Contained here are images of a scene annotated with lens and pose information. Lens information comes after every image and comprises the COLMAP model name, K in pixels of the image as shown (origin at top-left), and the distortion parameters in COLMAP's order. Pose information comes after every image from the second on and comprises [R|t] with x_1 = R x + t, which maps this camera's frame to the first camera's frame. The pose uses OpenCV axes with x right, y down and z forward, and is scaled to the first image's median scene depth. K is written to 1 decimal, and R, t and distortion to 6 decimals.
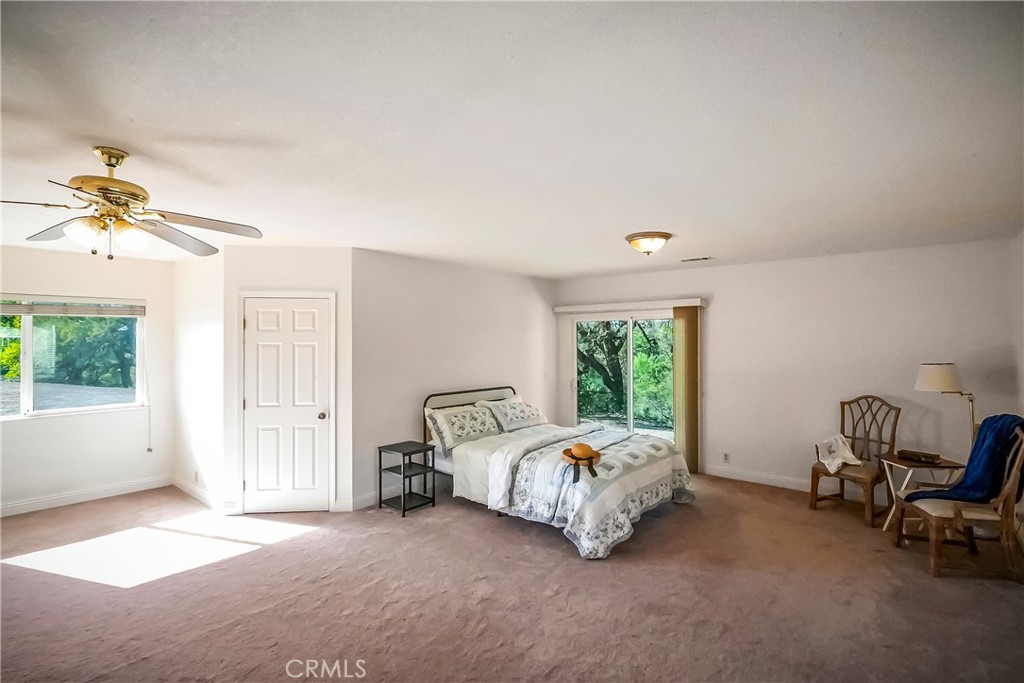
lens RADIAL K [[477.6, 0, 516.4], [0, 477.6, 347.3], [0, 0, 1]] dist [-0.007941, 0.003941]
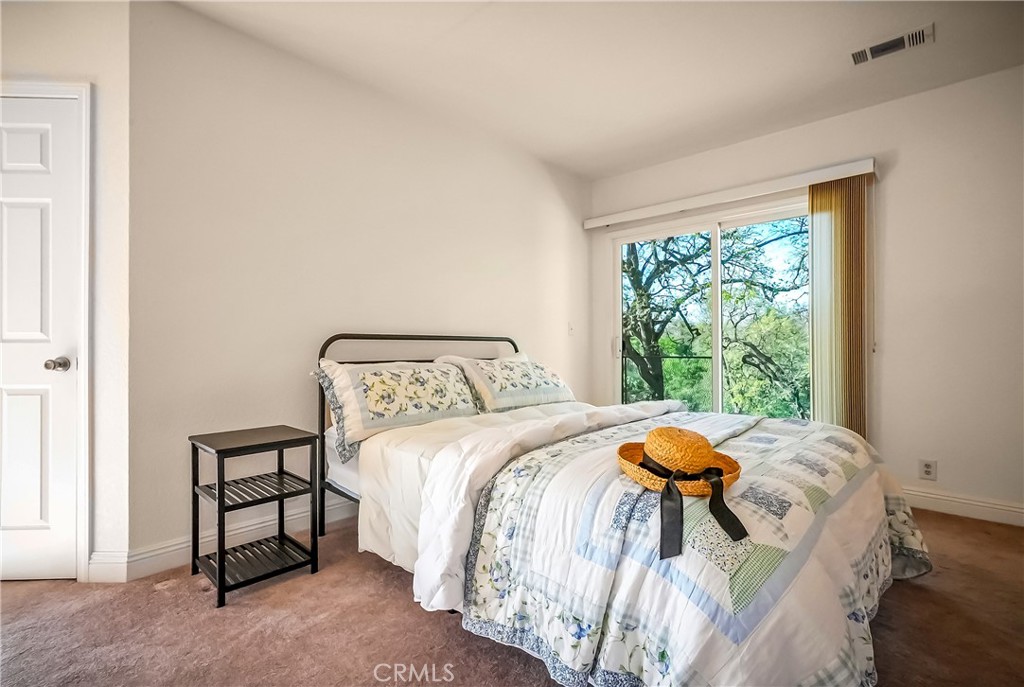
lens RADIAL K [[477.6, 0, 510.8], [0, 477.6, 343.4], [0, 0, 1]] dist [-0.007941, 0.003941]
pose [[0.997644, -0.001453, -0.068585, 0.038555], [0.000457, 0.999894, -0.014537, 0.128130], [0.068599, 0.014472, 0.997539, 0.571167]]
